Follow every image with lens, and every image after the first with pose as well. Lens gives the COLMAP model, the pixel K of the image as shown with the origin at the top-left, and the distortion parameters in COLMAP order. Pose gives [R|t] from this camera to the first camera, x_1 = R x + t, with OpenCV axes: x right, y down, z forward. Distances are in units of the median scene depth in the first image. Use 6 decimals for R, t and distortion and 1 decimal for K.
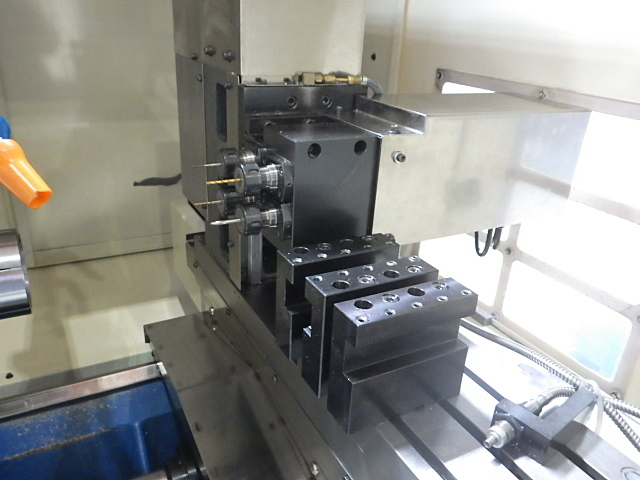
lens RADIAL K [[528.8, 0, 320.0], [0, 528.8, 240.0], [0, 0, 1]] dist [-0.008492, 0.001251]
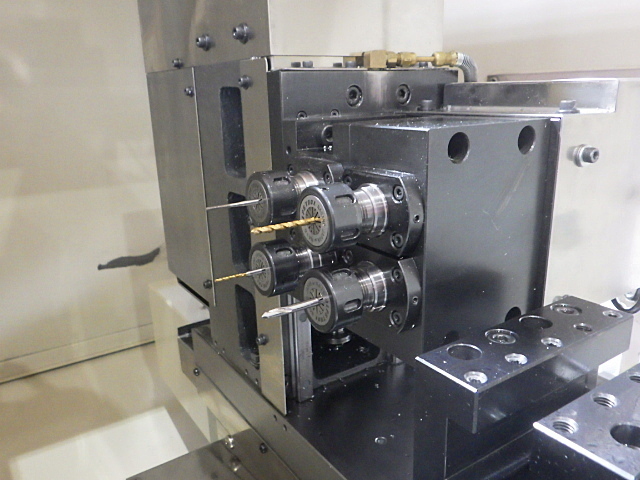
lens RADIAL K [[528.8, 0, 320.0], [0, 528.8, 240.0], [0, 0, 1]] dist [-0.008492, 0.001251]
pose [[0.992761, -0.102408, 0.062749, -0.124540], [0.109496, 0.986409, -0.122506, -0.023742], [-0.049351, 0.128490, 0.990482, 0.356368]]
